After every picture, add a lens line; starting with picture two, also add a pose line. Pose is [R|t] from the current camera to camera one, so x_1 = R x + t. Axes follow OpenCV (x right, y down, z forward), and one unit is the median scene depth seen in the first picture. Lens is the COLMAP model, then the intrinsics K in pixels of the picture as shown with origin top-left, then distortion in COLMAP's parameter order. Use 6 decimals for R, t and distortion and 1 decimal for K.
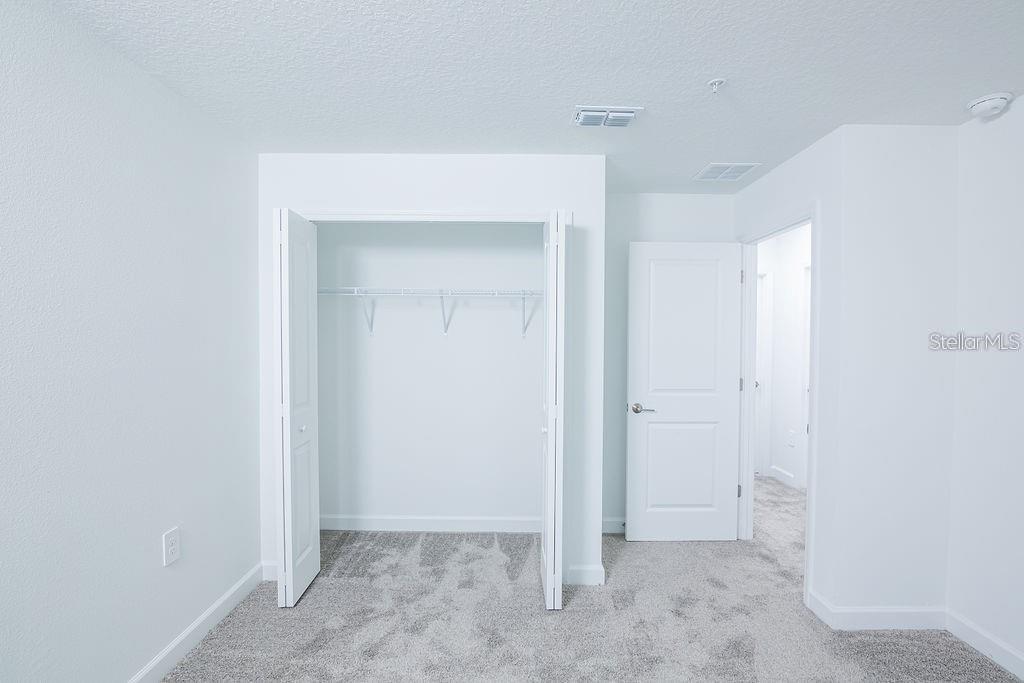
lens RADIAL K [[468.3, 0, 511.9], [0, 468.3, 342.1], [0, 0, 1]] dist [-0.018992, 0.000858]
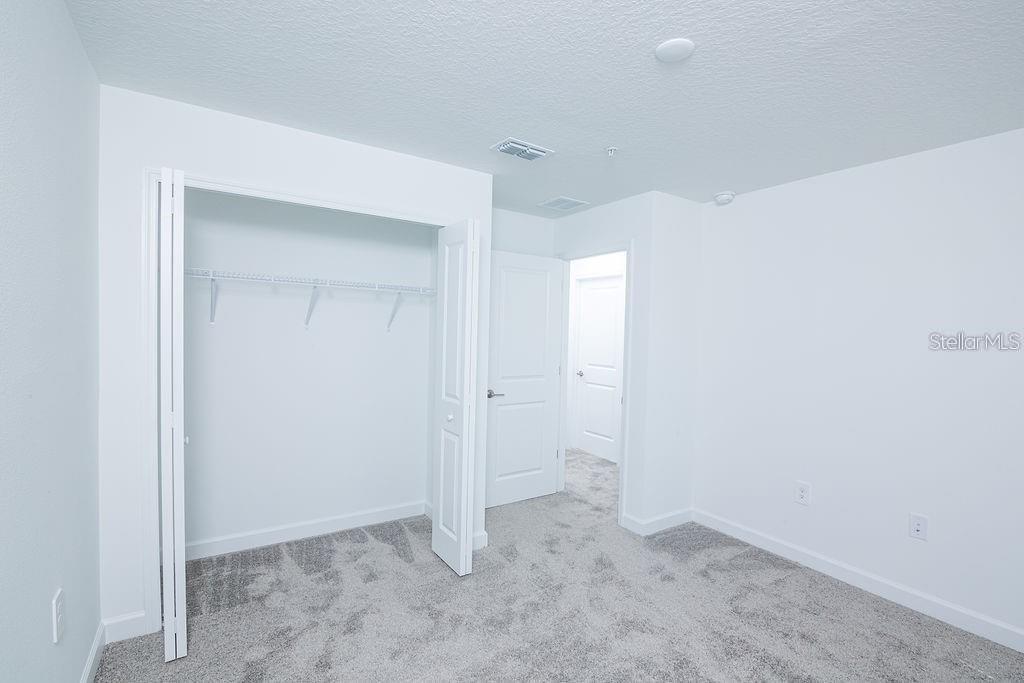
lens RADIAL K [[468.3, 0, 504.6], [0, 468.3, 338.1], [0, 0, 1]] dist [-0.018992, 0.000858]
pose [[0.837775, 0.006524, 0.545976, -0.387071], [-0.012780, 0.999889, 0.007662, -0.006730], [-0.545866, -0.013396, 0.837766, 0.010453]]
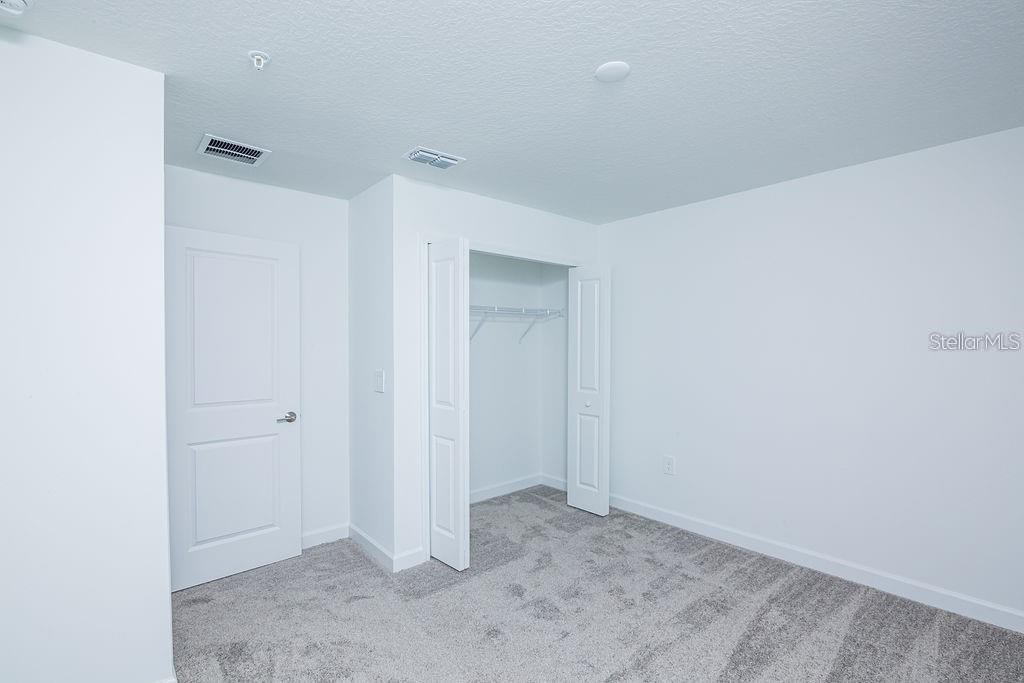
lens RADIAL K [[468.3, 0, 513.4], [0, 468.3, 344.4], [0, 0, 1]] dist [-0.018992, 0.000858]
pose [[0.750150, -0.011187, 0.661173, -1.037539], [0.011728, 0.999925, 0.003612, -0.013944], [-0.661164, 0.005045, 0.750225, 0.011554]]
